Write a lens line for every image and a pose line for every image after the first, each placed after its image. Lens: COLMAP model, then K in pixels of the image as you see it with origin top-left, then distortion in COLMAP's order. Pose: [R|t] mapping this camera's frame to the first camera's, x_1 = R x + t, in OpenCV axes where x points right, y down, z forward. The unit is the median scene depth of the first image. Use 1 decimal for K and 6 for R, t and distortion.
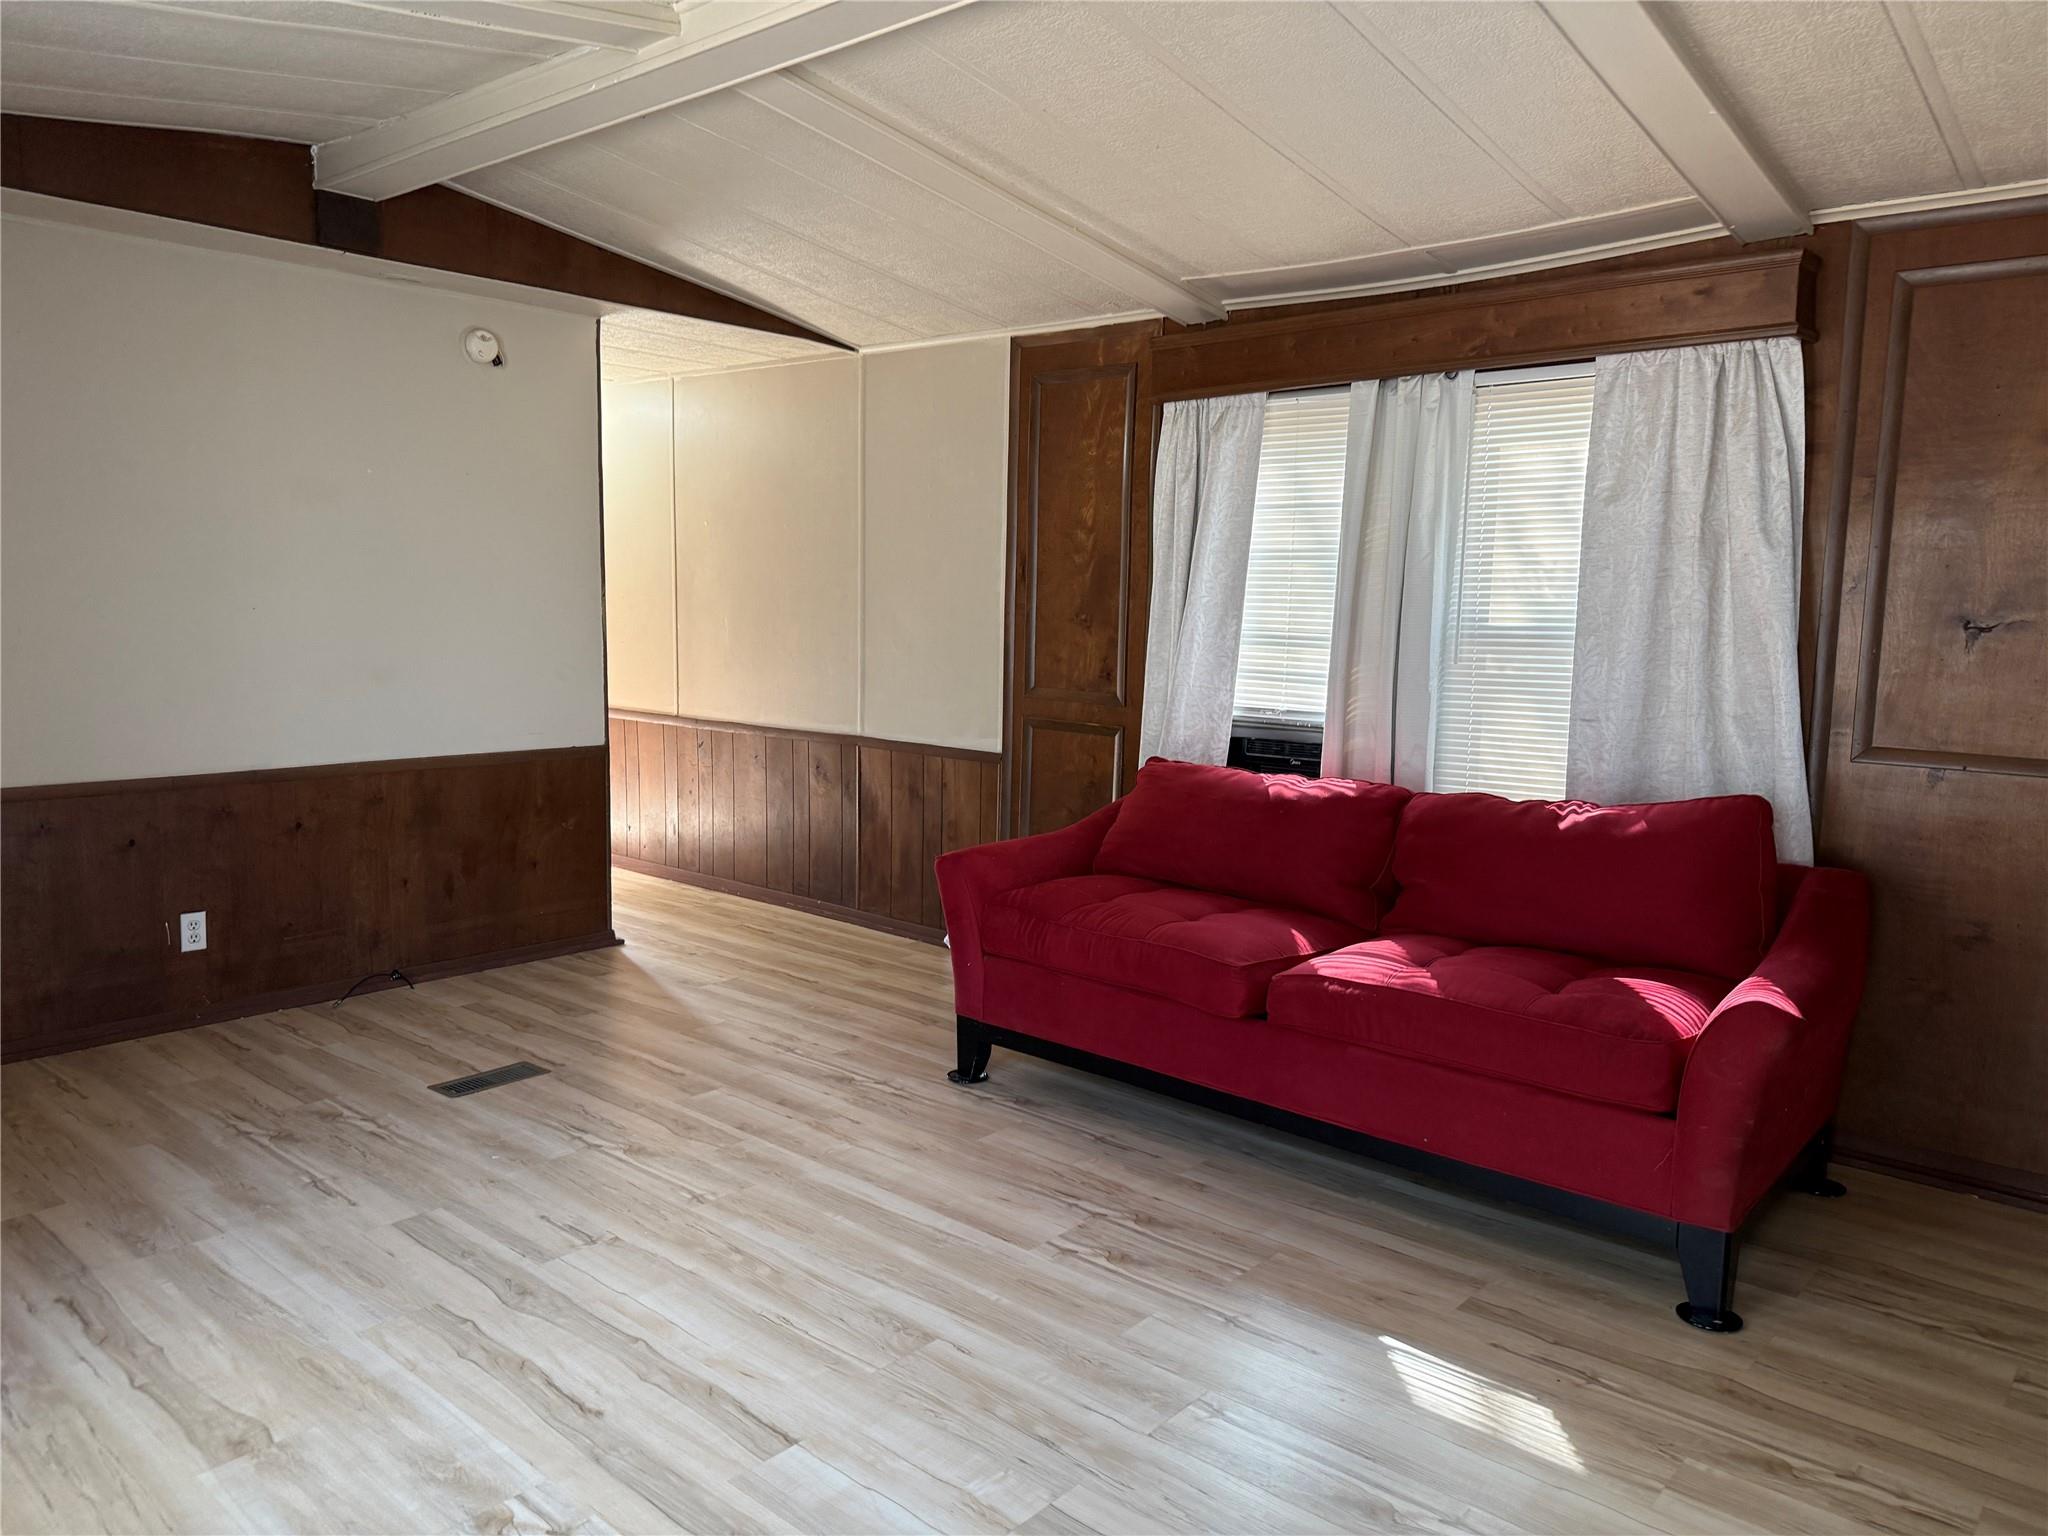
lens RADIAL K [[1417.7, 0, 1024.0], [0, 1417.7, 768.0], [0, 0, 1]] dist [0.052550, -0.091185]
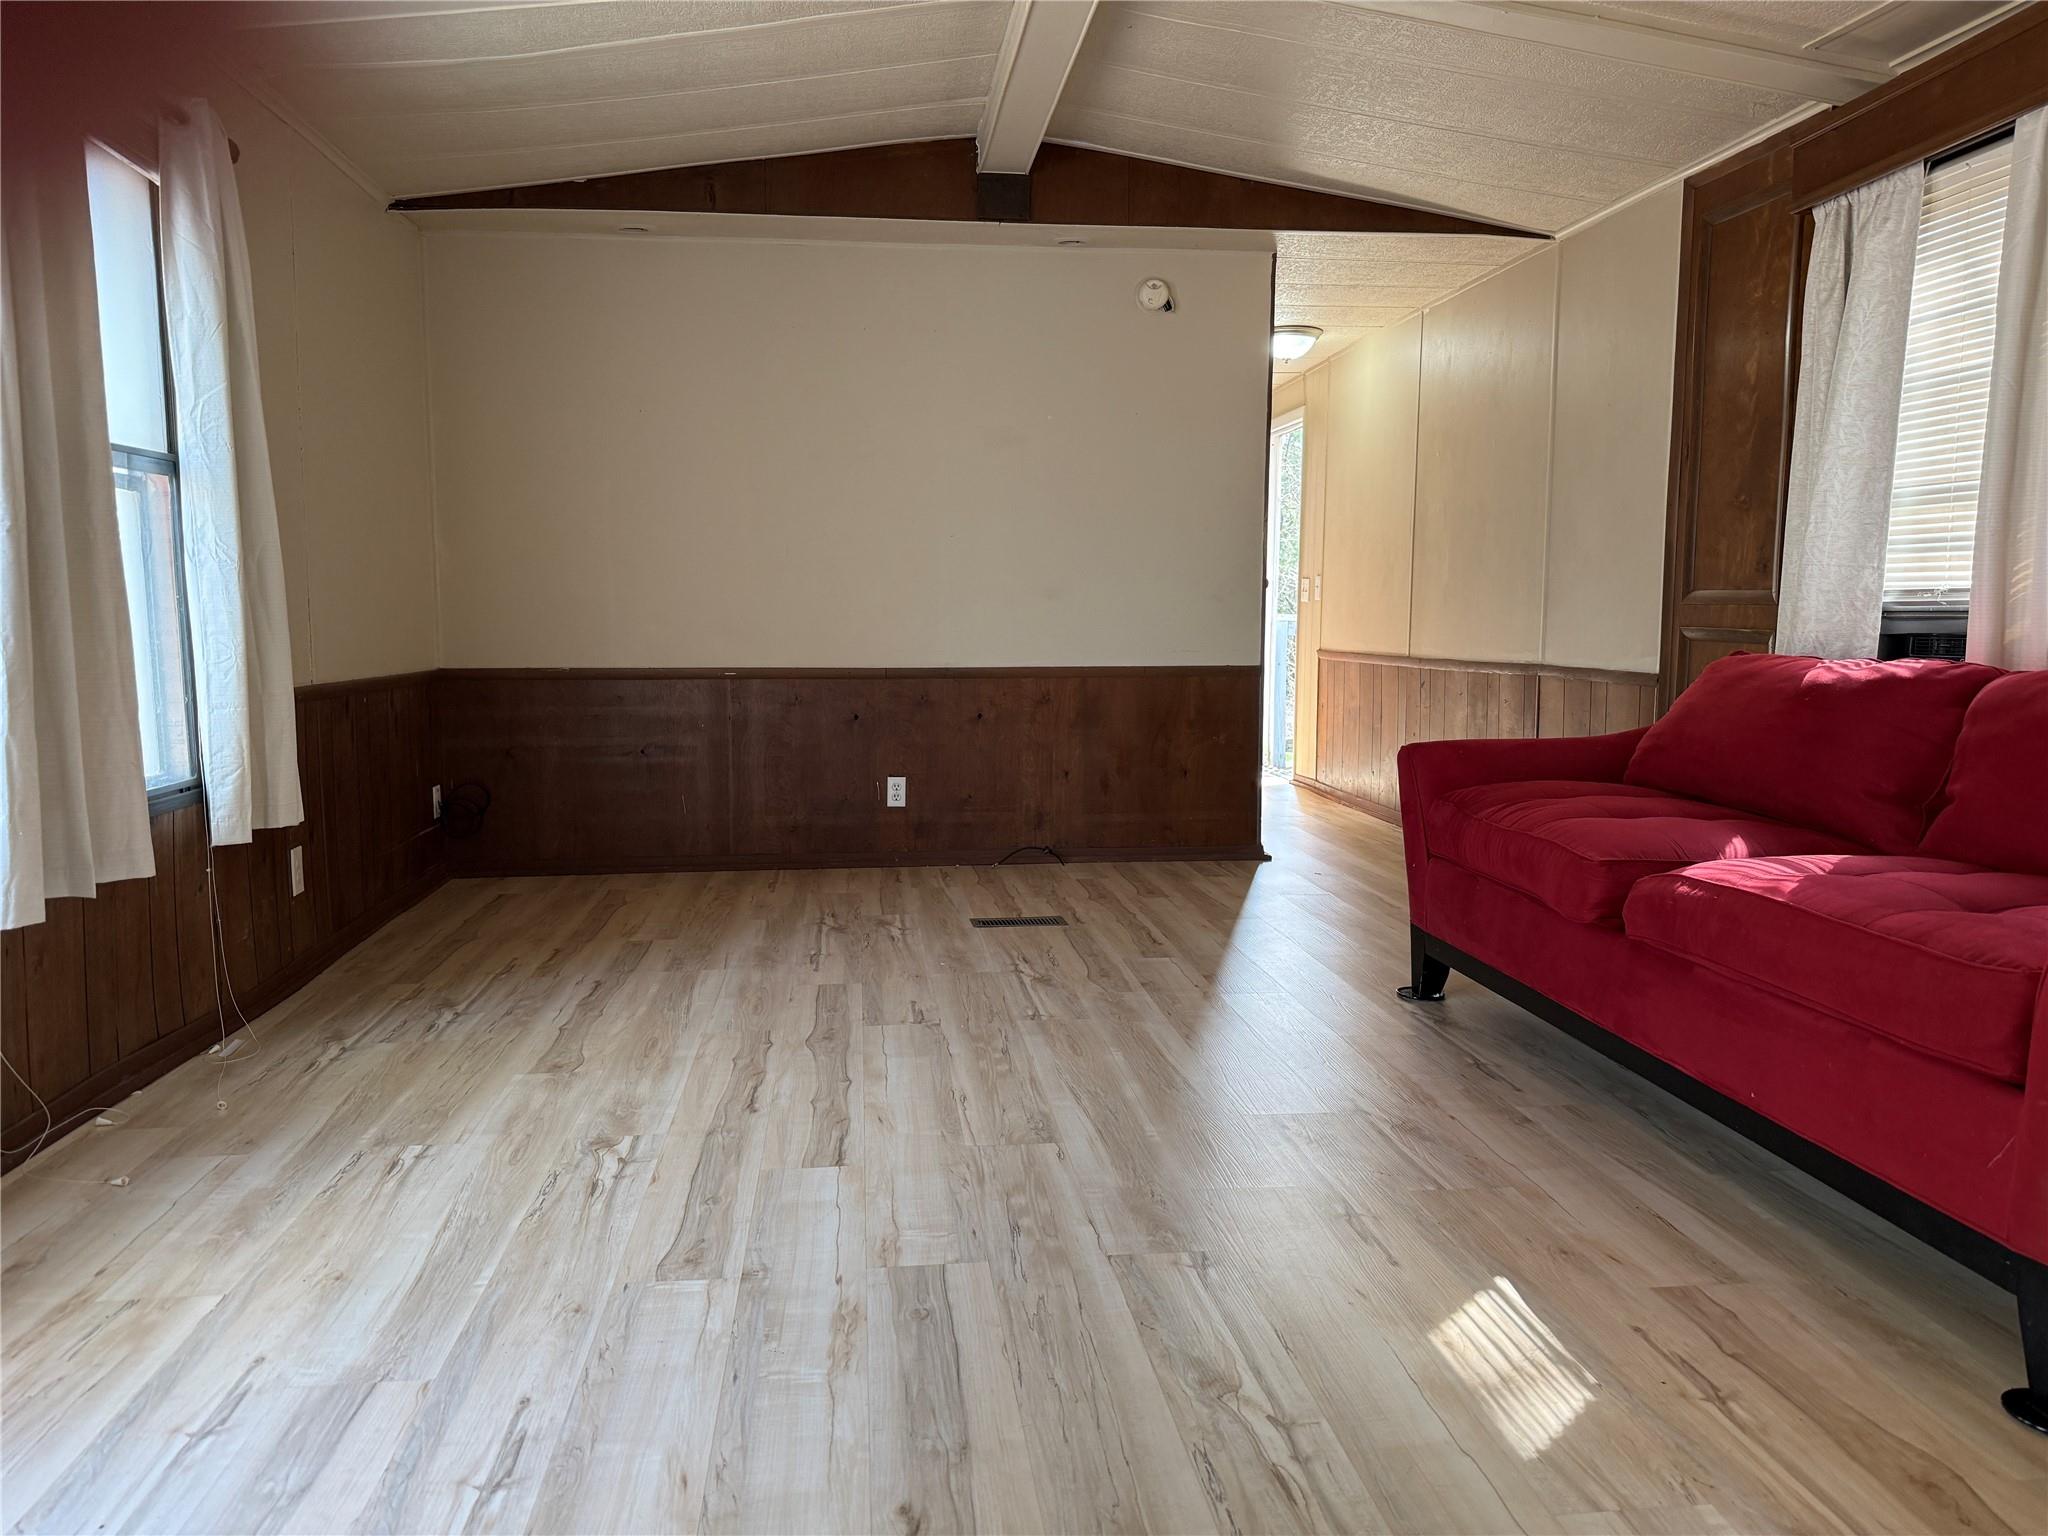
lens RADIAL K [[1414.6, 0, 1024.0], [0, 1414.6, 768.0], [0, 0, 1]] dist [0.099823, -0.144932]
pose [[0.743514, 0.051083, -0.666767, 0.380194], [-0.063602, 0.997960, 0.005534, 0.089029], [0.665689, 0.038294, 0.745246, 0.155122]]
